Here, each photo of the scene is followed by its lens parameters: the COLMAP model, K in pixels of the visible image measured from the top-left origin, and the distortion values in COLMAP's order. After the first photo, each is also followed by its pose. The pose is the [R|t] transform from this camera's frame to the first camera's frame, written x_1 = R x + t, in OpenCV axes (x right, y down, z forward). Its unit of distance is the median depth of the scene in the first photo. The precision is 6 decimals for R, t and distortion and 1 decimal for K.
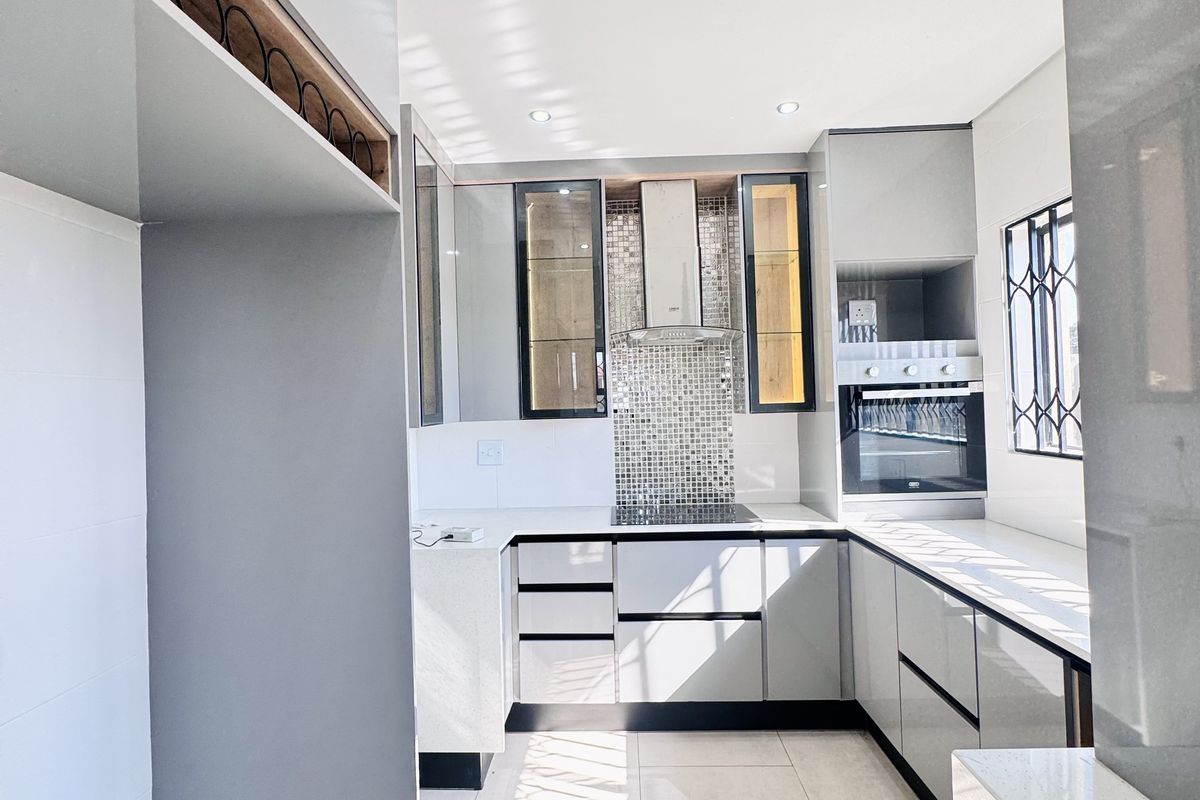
lens RADIAL K [[651.2, 0, 597.7], [0, 651.2, 402.9], [0, 0, 1]] dist [0.001252, 0.002708]
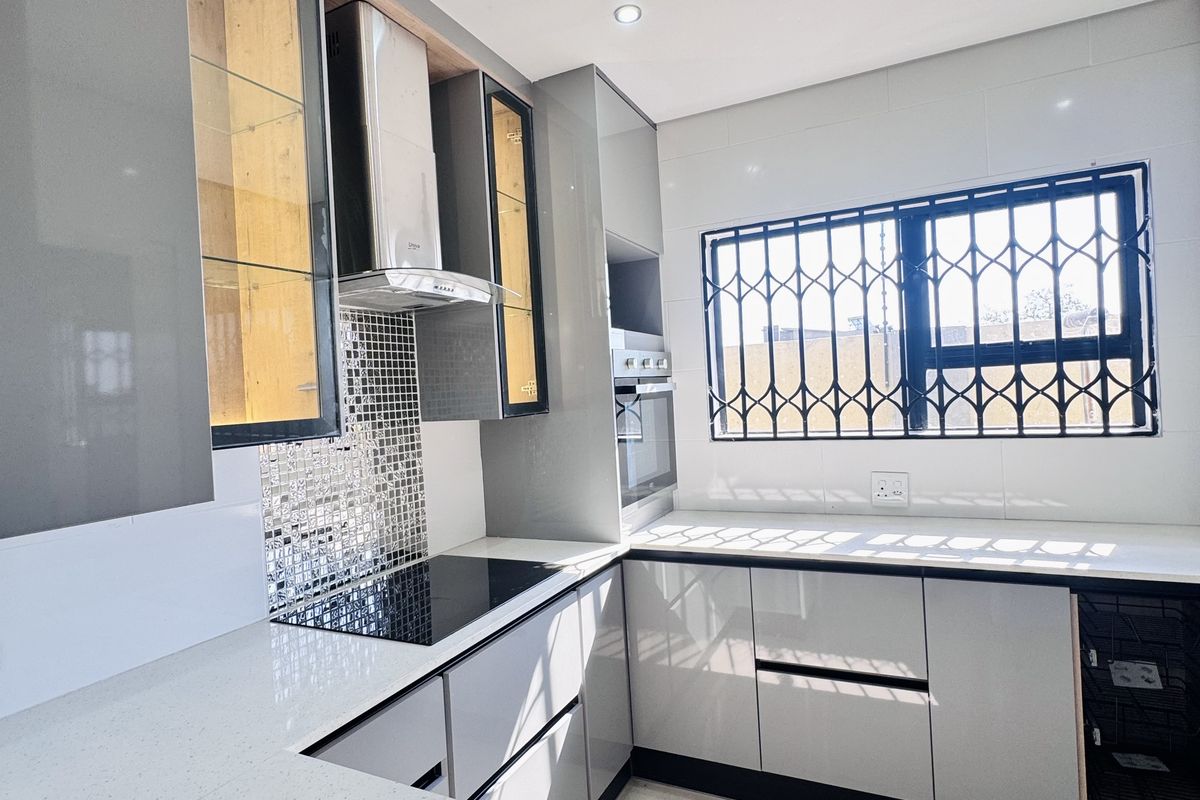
lens RADIAL K [[651.2, 0, 588.5], [0, 651.2, 397.8], [0, 0, 1]] dist [0.001252, 0.002708]
pose [[0.400204, -0.003664, 0.916419, -0.369748], [0.039431, 0.999135, -0.013224, 0.007427], [-0.915578, 0.041428, 0.400002, 0.641304]]
